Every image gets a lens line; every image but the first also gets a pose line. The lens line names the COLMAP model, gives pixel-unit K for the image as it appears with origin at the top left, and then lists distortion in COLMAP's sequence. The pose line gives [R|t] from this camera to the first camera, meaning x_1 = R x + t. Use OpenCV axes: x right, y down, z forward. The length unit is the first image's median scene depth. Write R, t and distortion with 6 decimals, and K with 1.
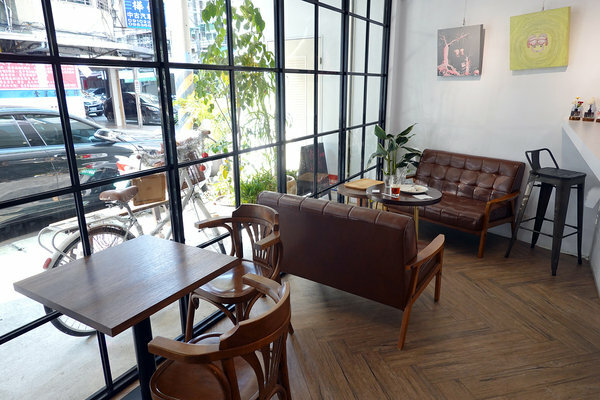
lens RADIAL K [[400.7, 0, 298.0], [0, 400.7, 199.0], [0, 0, 1]] dist [0.000882, -0.001191]
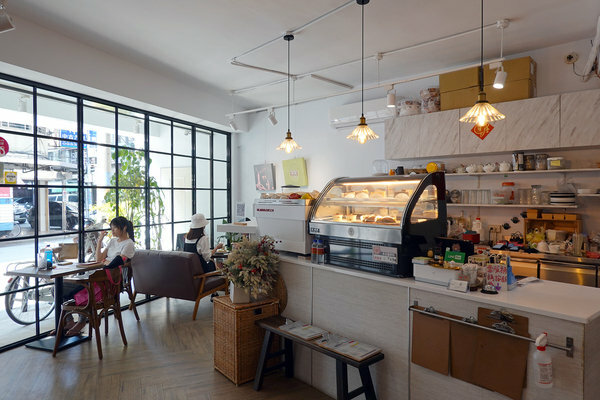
lens RADIAL K [[400.7, 0, 299.8], [0, 400.7, 197.9], [0, 0, 1]] dist [0.000882, -0.001191]
pose [[0.986871, -0.002083, 0.161499, 0.082923], [0.044744, 0.964308, -0.260976, 0.057750], [-0.155191, 0.264776, 0.951740, -0.208569]]
